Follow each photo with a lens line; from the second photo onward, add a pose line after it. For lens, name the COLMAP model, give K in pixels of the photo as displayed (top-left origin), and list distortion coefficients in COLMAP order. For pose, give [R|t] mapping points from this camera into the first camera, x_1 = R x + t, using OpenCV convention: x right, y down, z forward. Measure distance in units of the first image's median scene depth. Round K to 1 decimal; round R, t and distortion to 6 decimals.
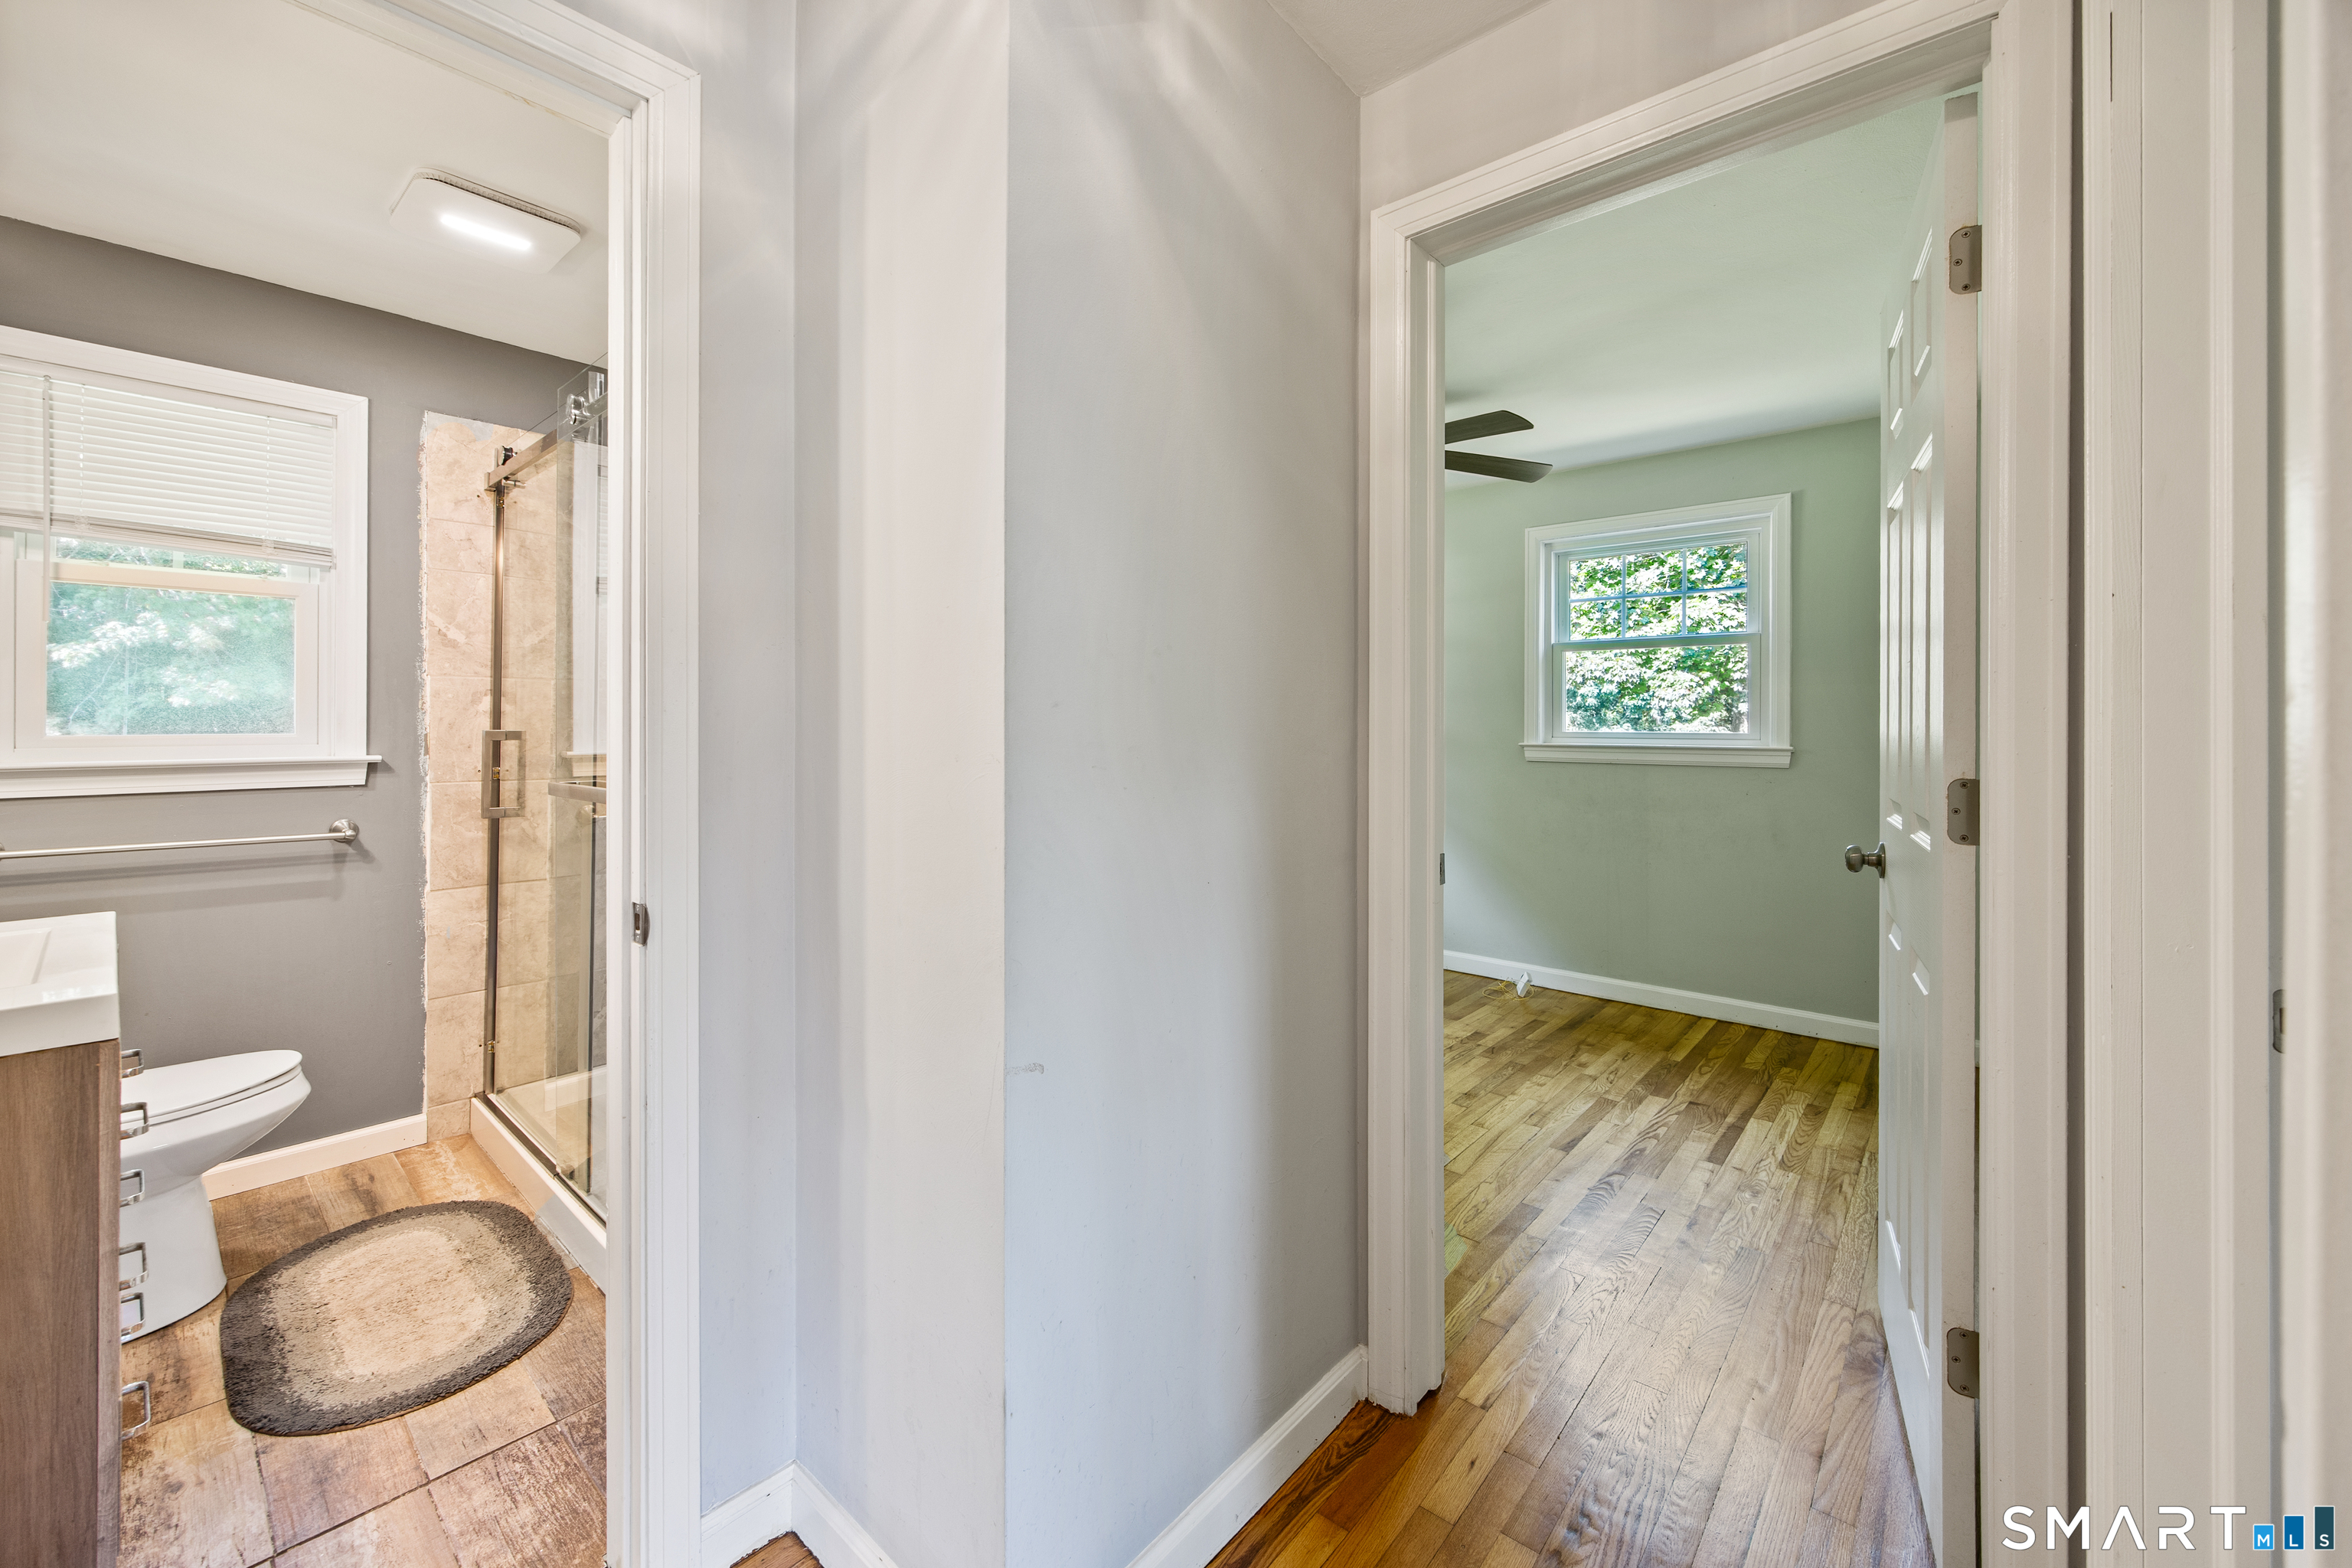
lens RADIAL K [[942.3, 0, 1177.8], [0, 942.3, 728.1], [0, 0, 1]] dist [-0.000963, -0.000266]
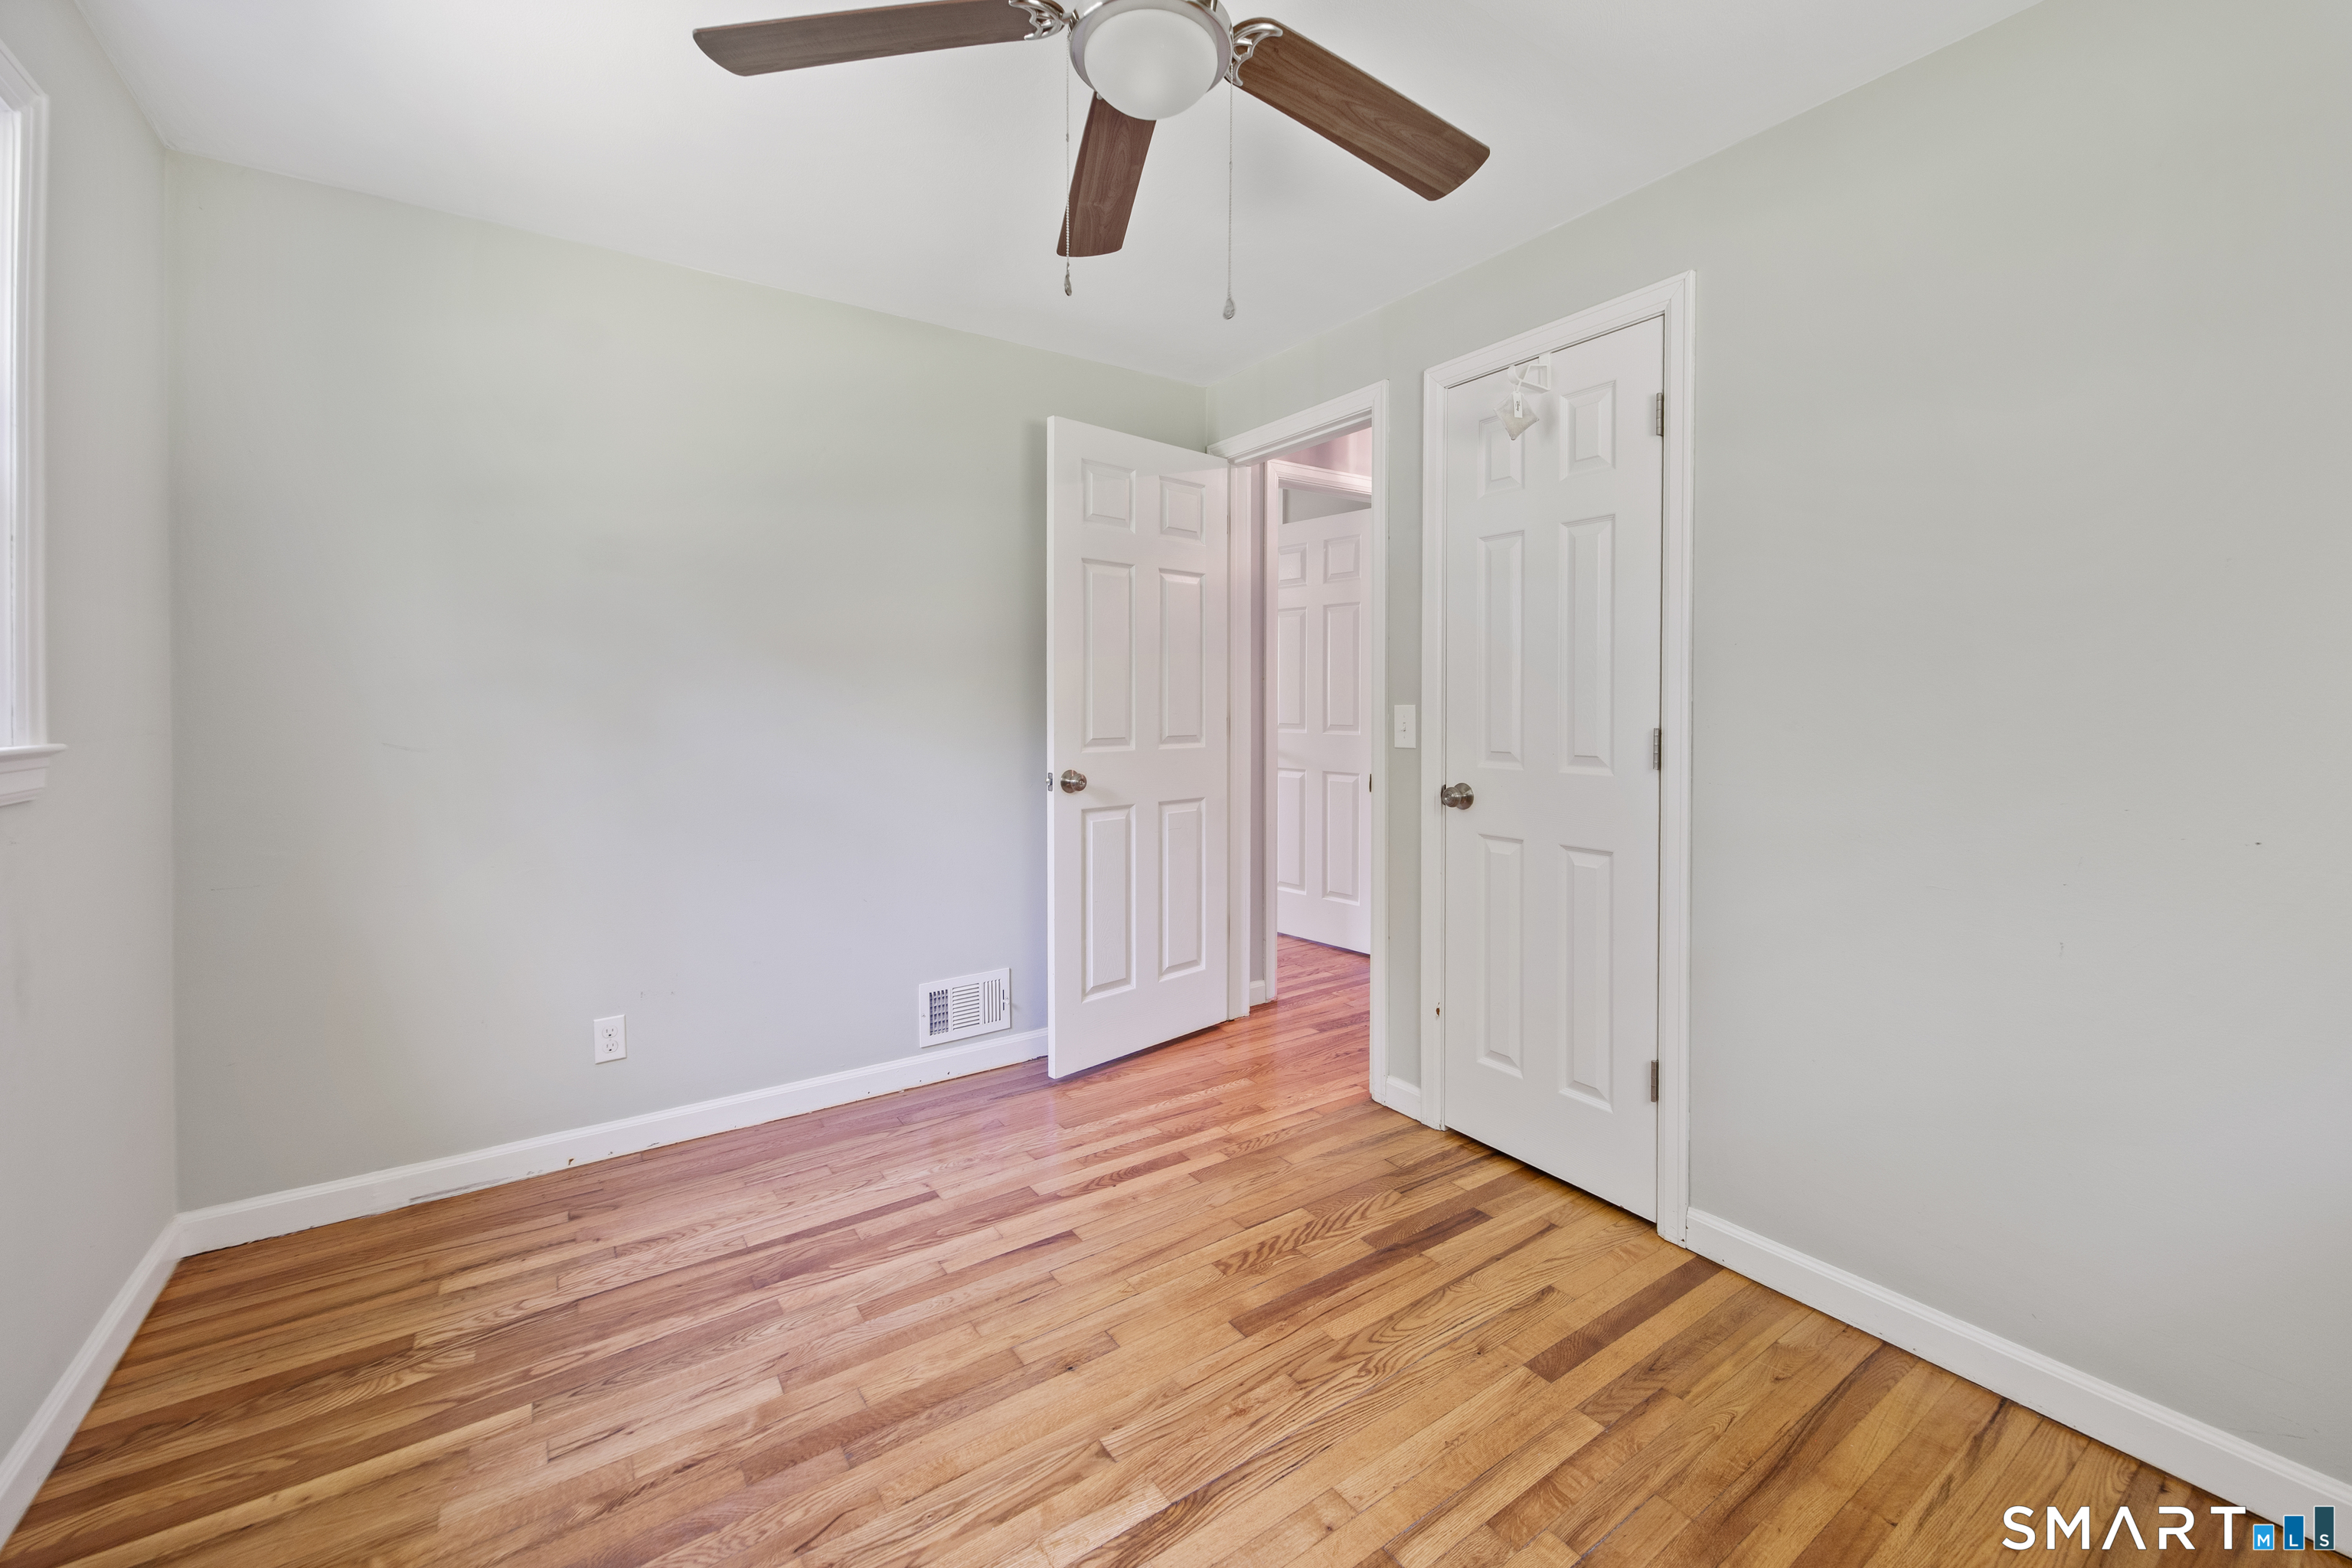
lens RADIAL K [[942.3, 0, 1193.8], [0, 942.3, 717.9], [0, 0, 1]] dist [-0.000963, -0.000266]
pose [[-0.970680, -0.003732, 0.240345, 0.090657], [0.002061, 0.999713, 0.023849, 0.000122], [-0.240365, 0.023645, -0.970395, 1.264408]]
